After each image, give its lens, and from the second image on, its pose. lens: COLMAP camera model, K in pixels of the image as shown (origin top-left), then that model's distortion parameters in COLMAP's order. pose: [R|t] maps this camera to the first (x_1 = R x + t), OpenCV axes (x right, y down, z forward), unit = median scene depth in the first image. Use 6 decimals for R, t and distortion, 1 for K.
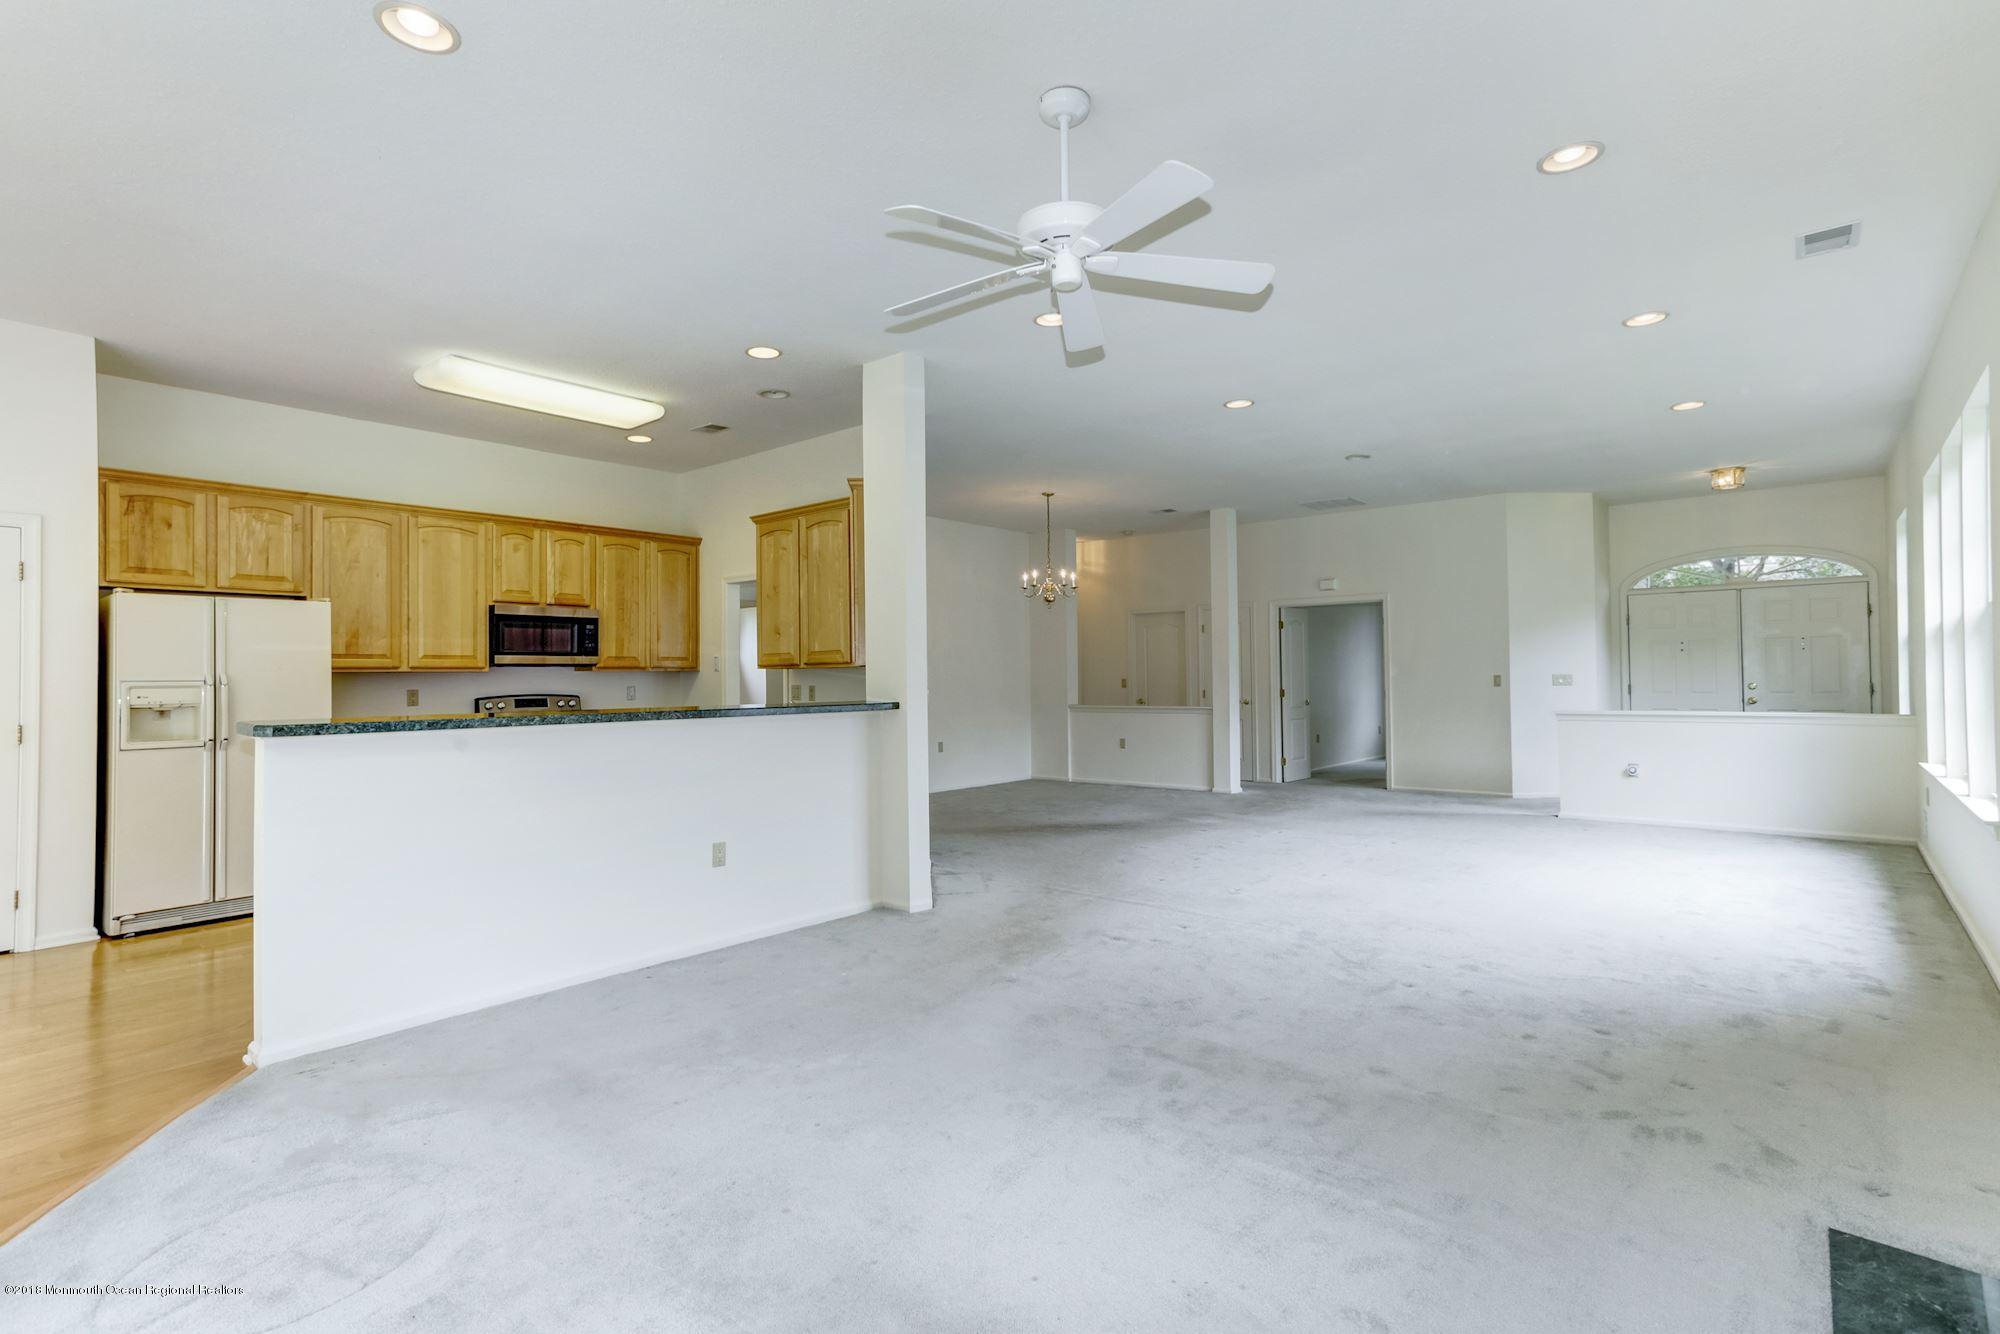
lens RADIAL K [[975.9, 0, 1018.2], [0, 975.9, 667.4], [0, 0, 1]] dist [-0.019901, 0.024063]
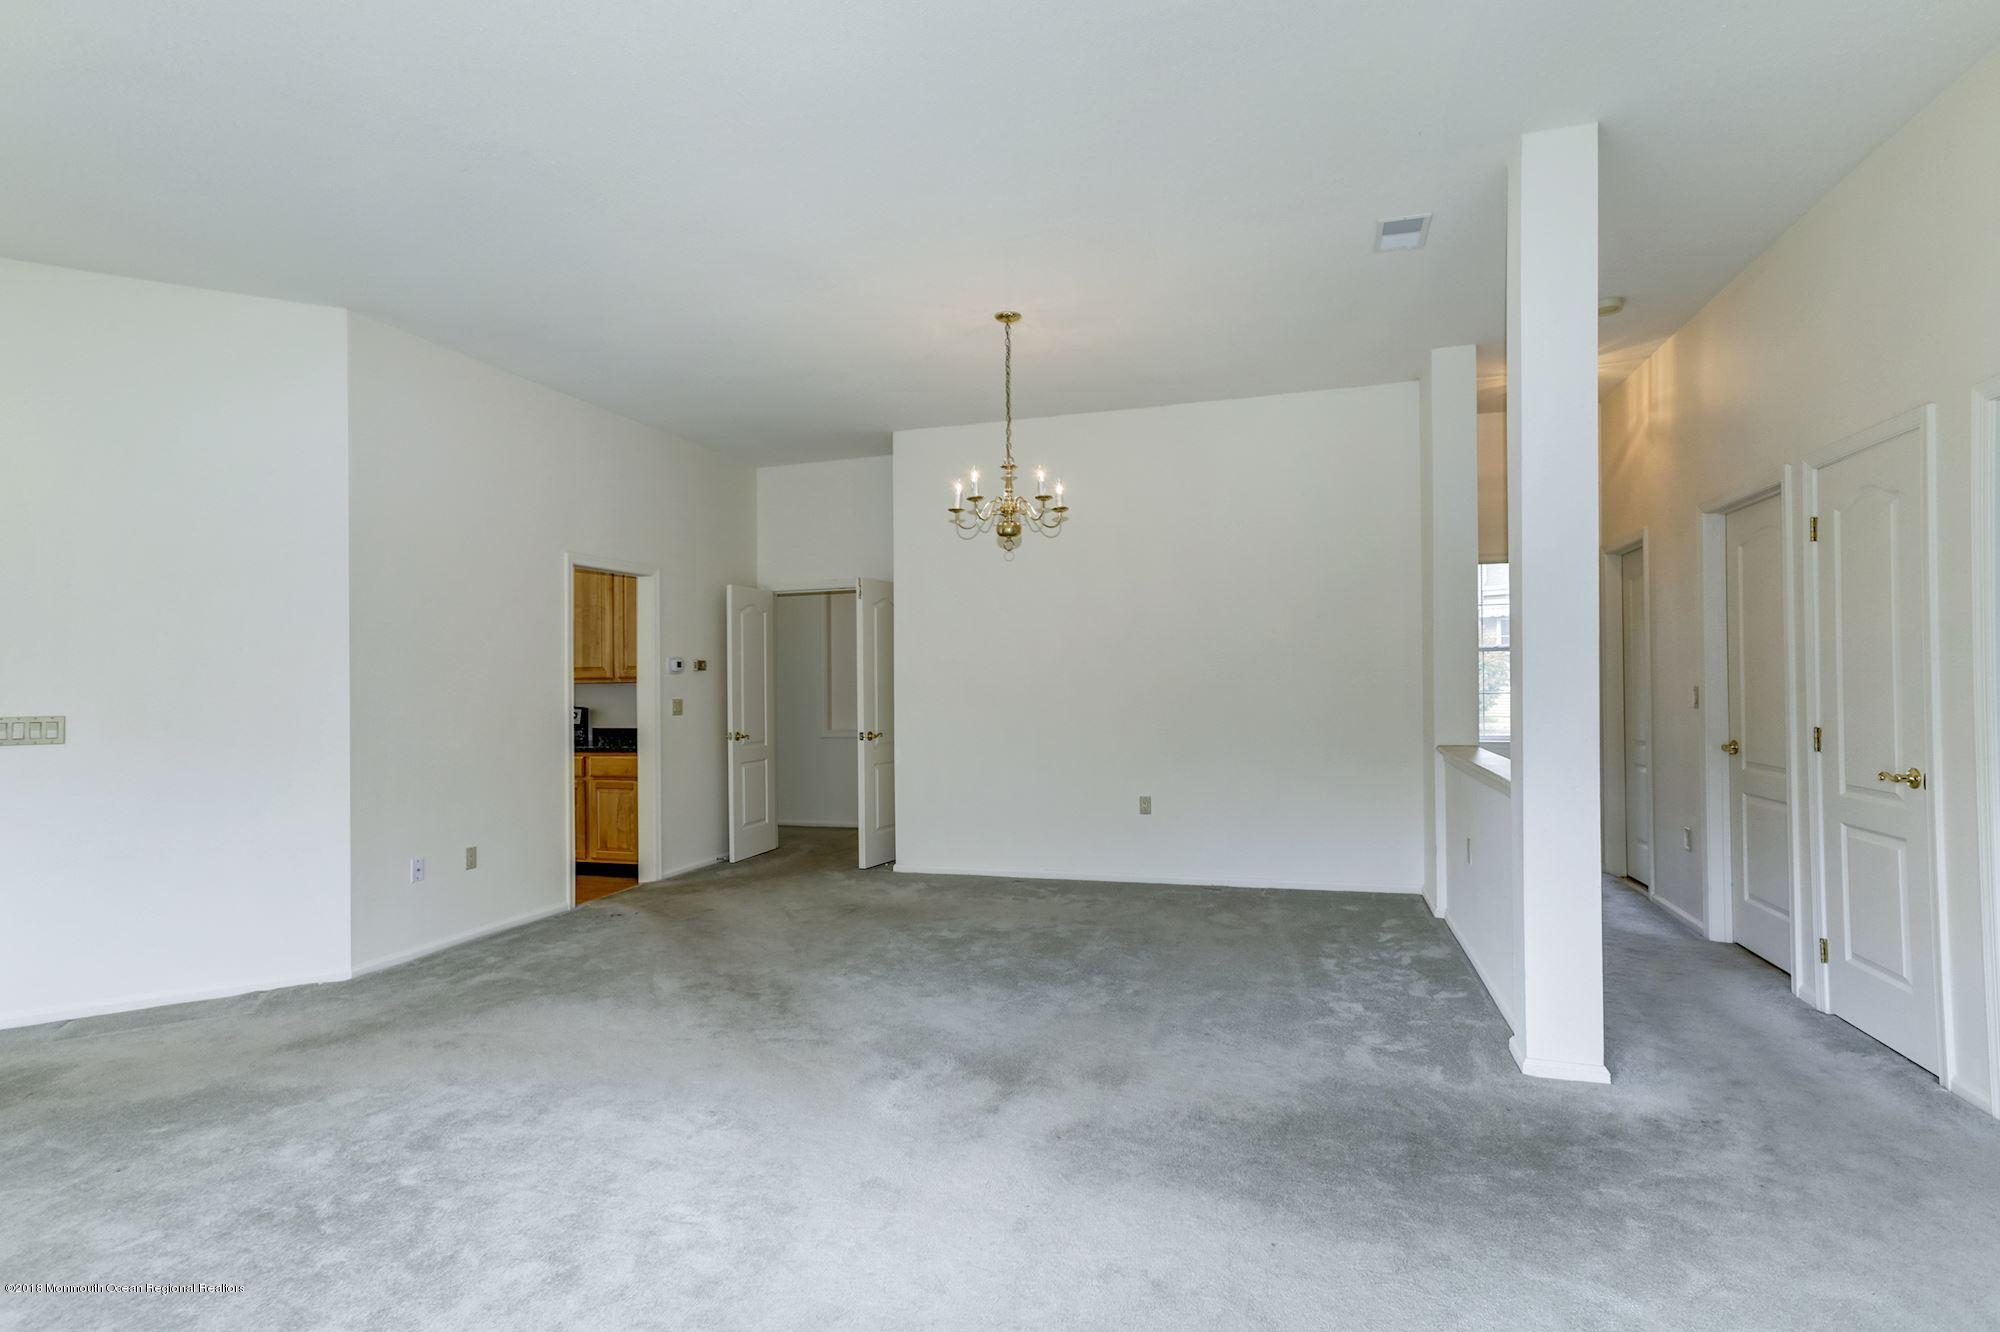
lens RADIAL K [[975.9, 0, 1014.1], [0, 975.9, 661.3], [0, 0, 1]] dist [-0.019901, 0.024063]
pose [[0.417982, -0.018589, -0.908265, 0.714487], [0.022805, 0.999690, -0.009966, 0.002271], [0.908169, -0.016547, 0.418276, 1.098273]]
